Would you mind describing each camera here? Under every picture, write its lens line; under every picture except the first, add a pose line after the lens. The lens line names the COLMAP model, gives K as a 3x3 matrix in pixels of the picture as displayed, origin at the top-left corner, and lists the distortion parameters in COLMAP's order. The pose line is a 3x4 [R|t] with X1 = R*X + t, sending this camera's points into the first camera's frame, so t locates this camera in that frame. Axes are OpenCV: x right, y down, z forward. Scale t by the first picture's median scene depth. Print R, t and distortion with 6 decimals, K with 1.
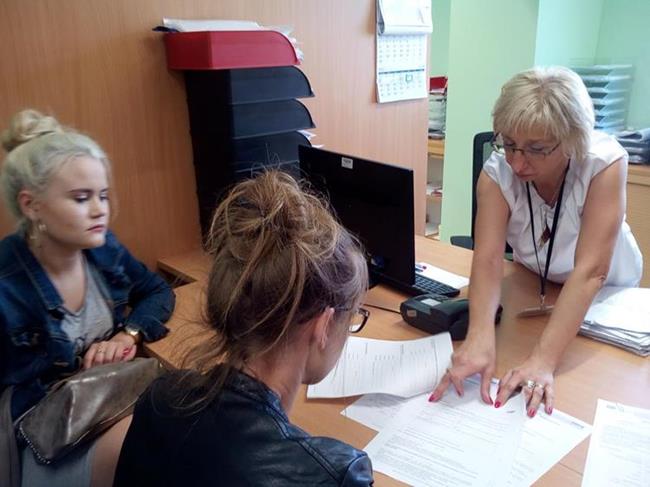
lens RADIAL K [[588.6, 0, 324.6], [0, 588.6, 246.4], [0, 0, 1]] dist [0.015408, -0.037155]
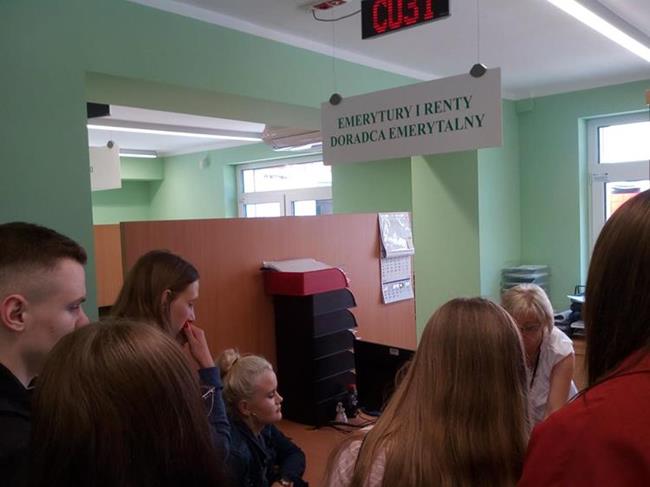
lens RADIAL K [[588.6, 0, 323.4], [0, 588.6, 241.6], [0, 0, 1]] dist [0.015408, -0.037155]
pose [[0.993891, -0.015189, 0.109319, -0.264458], [0.046597, 0.955626, -0.290873, 0.023635], [-0.100050, 0.294190, 0.950496, -0.482274]]
